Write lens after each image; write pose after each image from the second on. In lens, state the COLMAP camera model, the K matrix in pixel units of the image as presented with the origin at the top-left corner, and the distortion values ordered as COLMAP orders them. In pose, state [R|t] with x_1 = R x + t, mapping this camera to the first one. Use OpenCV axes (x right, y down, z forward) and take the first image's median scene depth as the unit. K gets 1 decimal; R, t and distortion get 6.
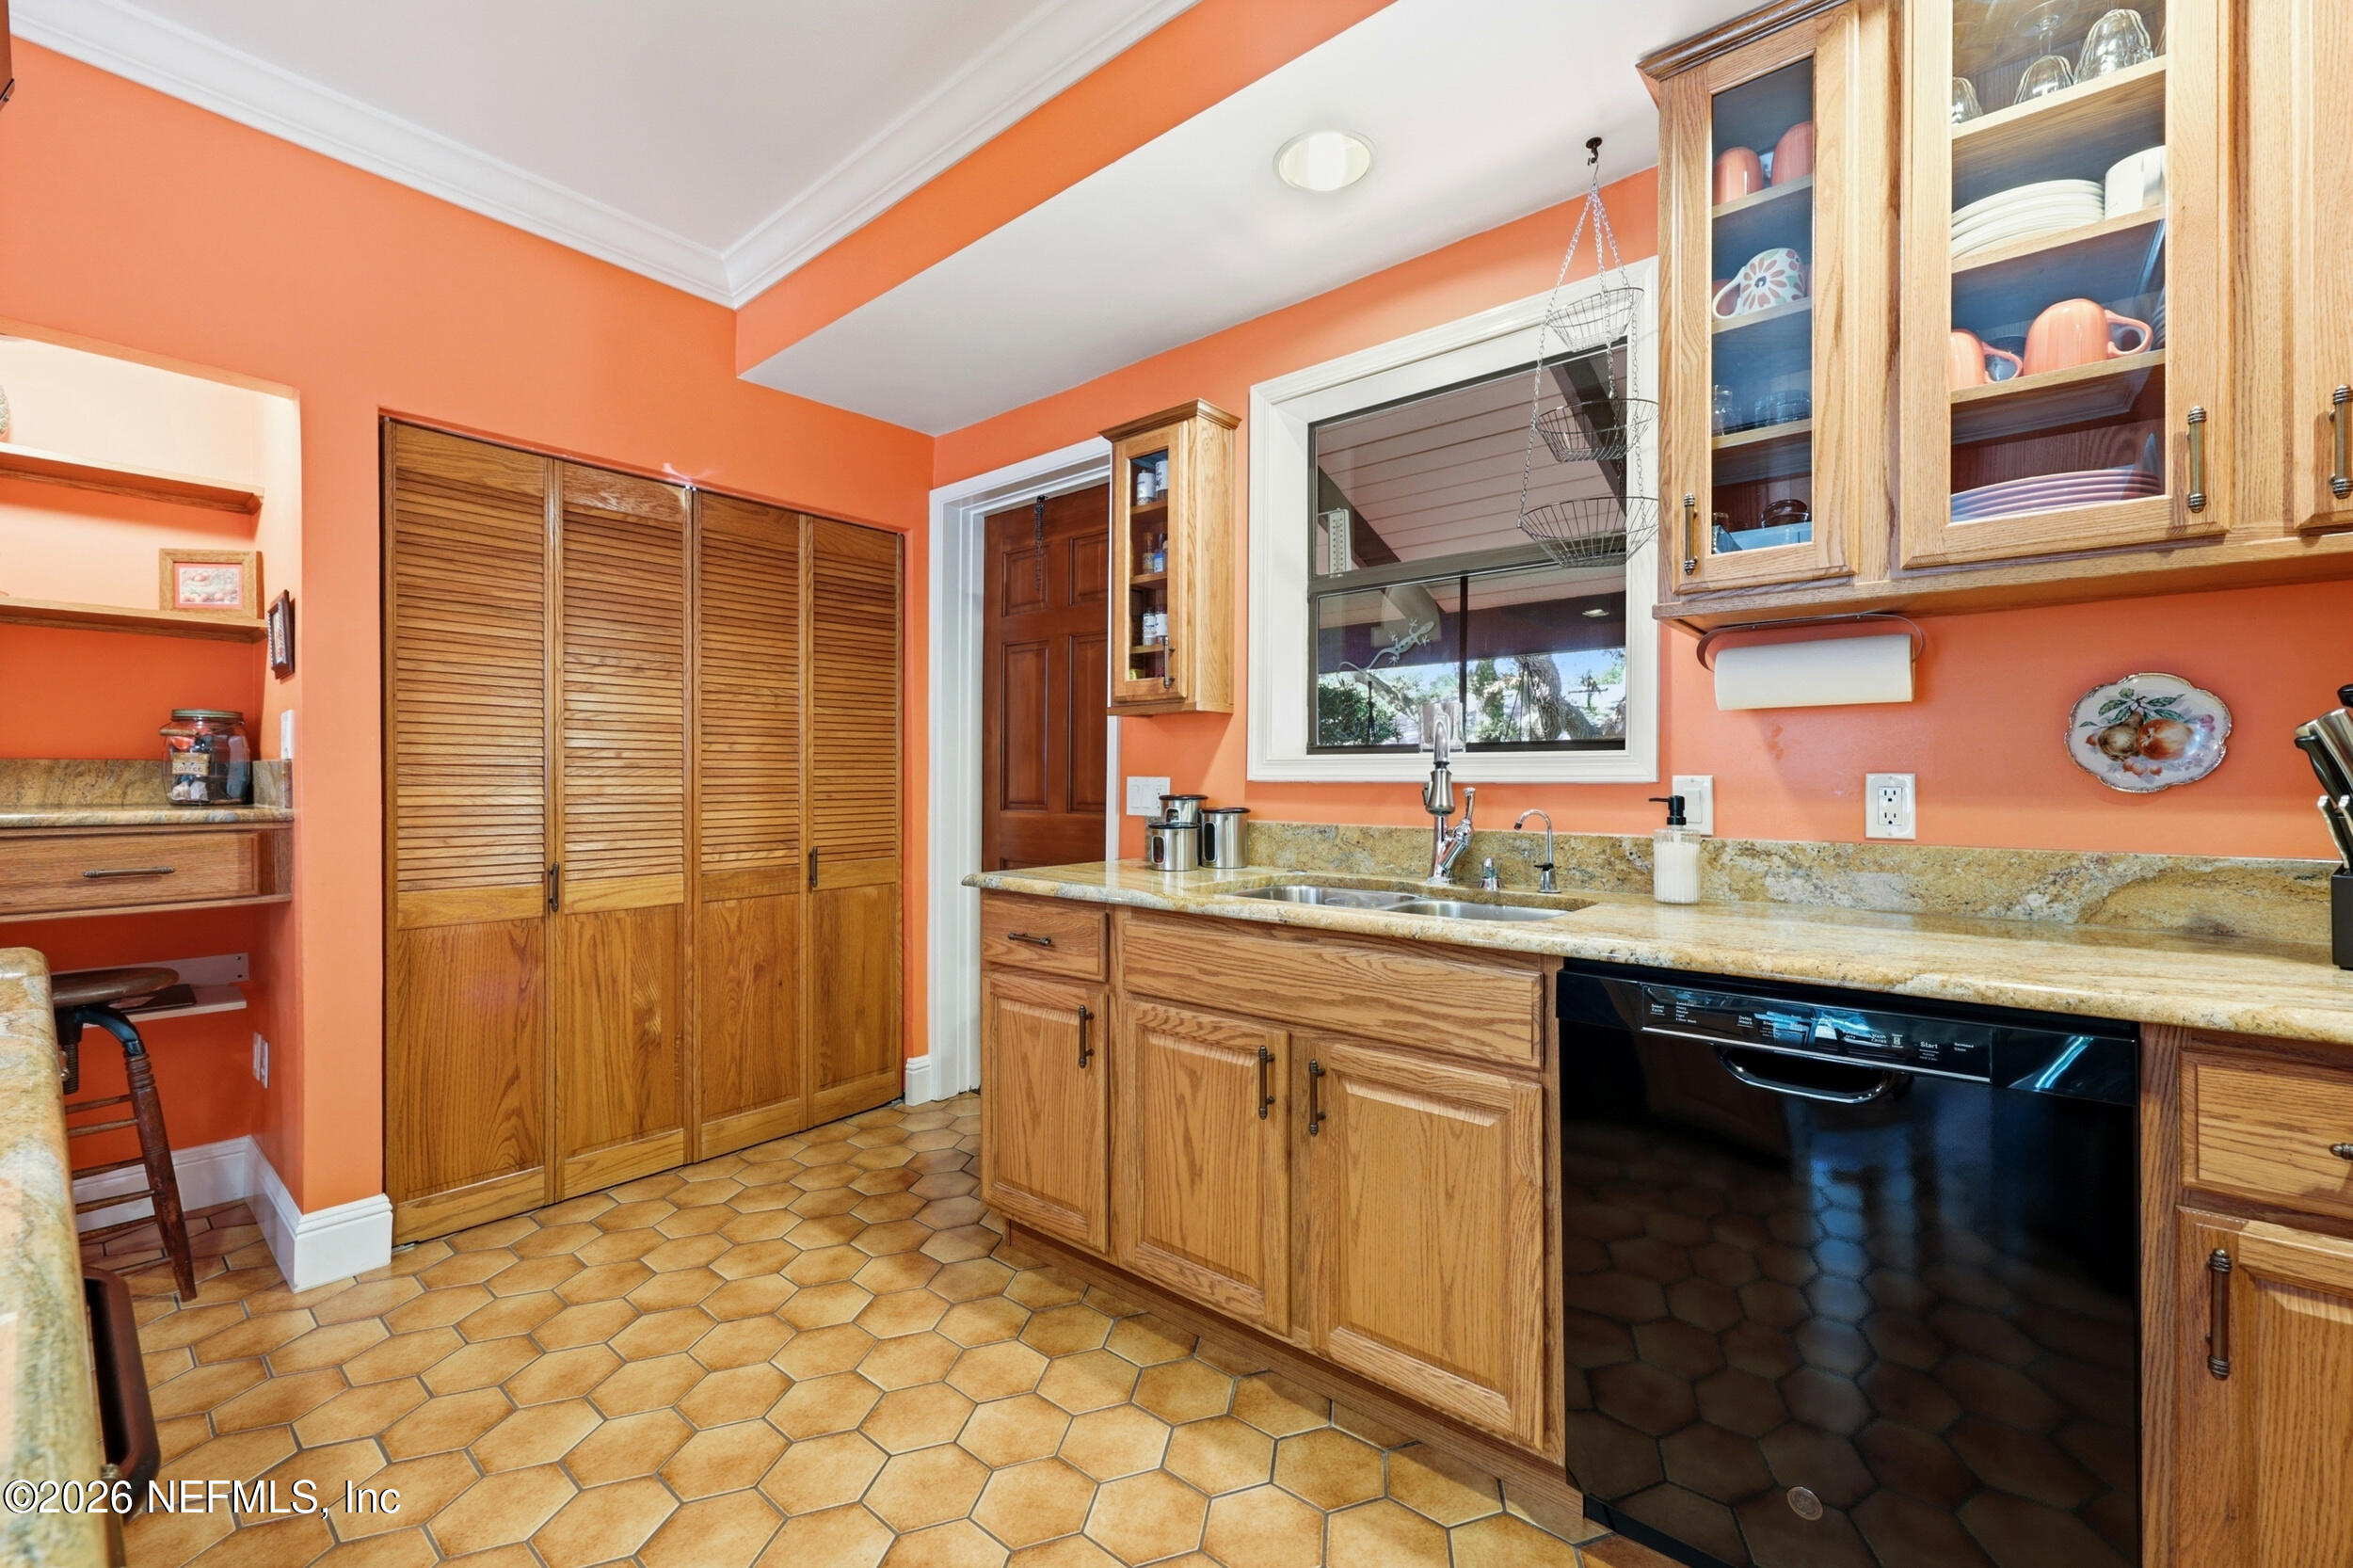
lens RADIAL K [[967.9, 0, 1189.0], [0, 967.9, 772.7], [0, 0, 1]] dist [-0.000924, 0.000059]
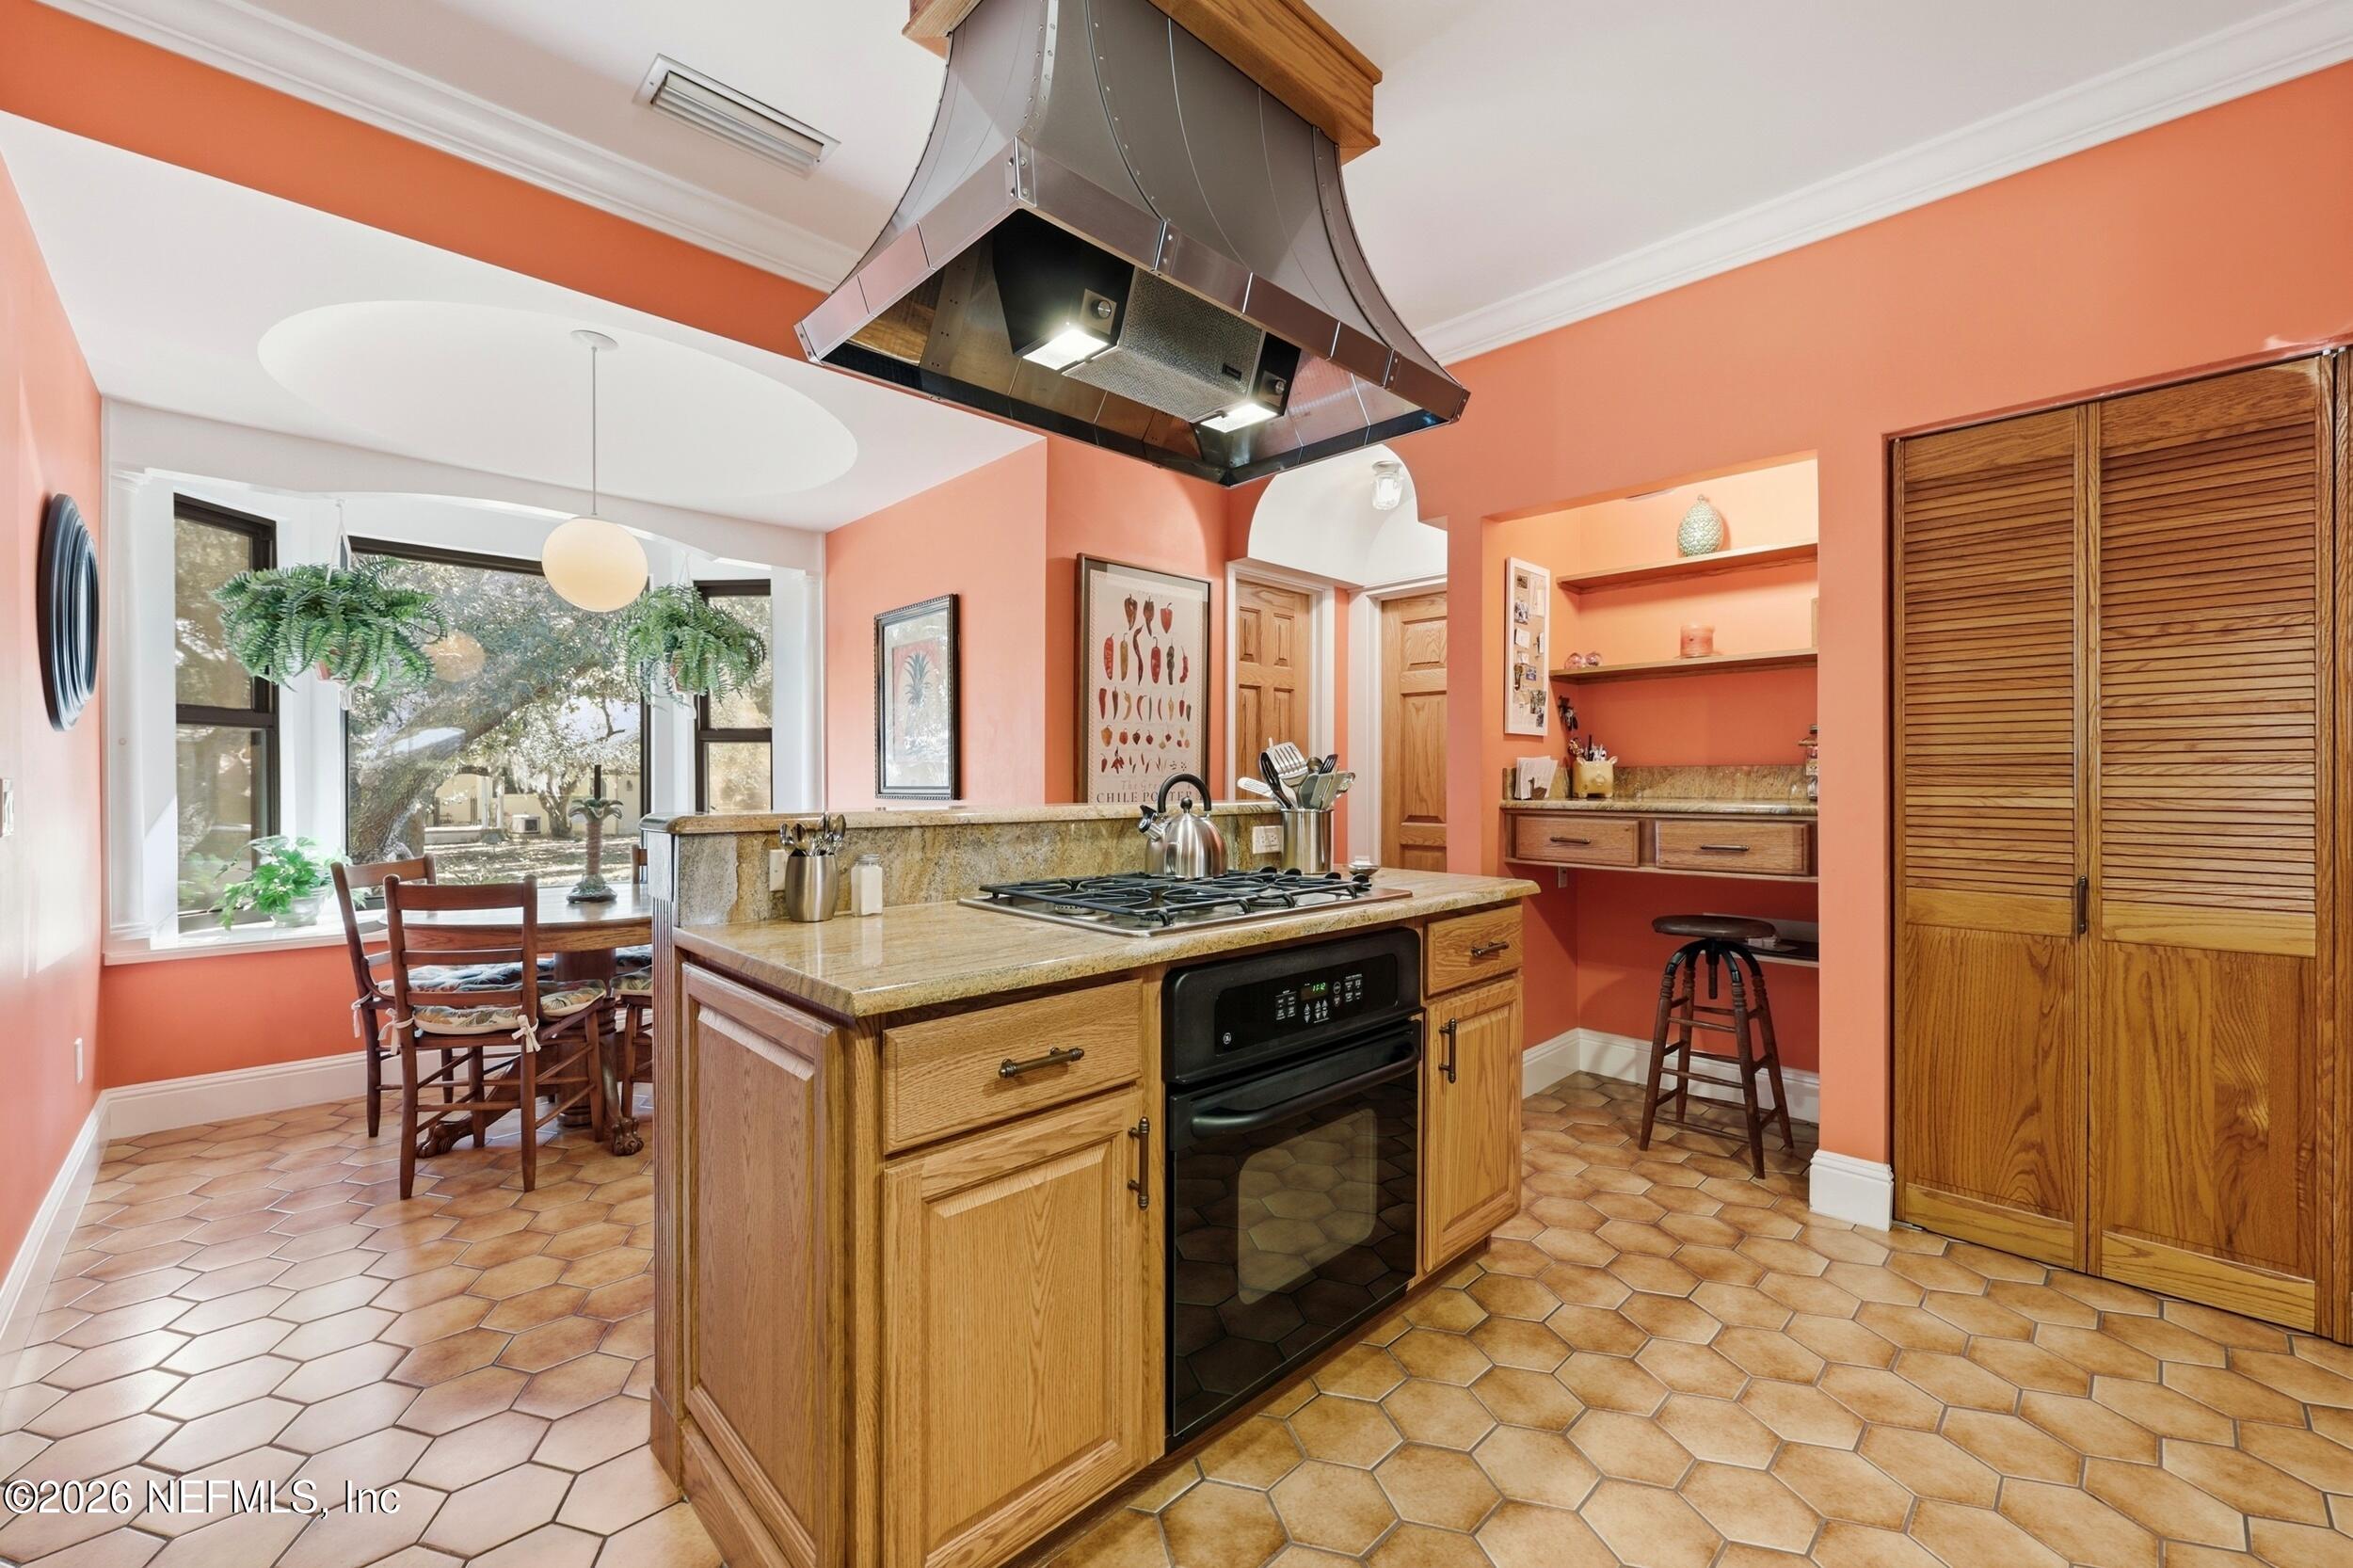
lens RADIAL K [[949.2, 0, 1184.0], [0, 949.2, 782.4], [0, 0, 1]] dist [-0.002345, -0.000200]
pose [[-0.103362, 0.002140, -0.994641, 0.271022], [0.009527, 0.999954, 0.001161, 0.001175], [0.994598, -0.009356, -0.103378, 0.306881]]
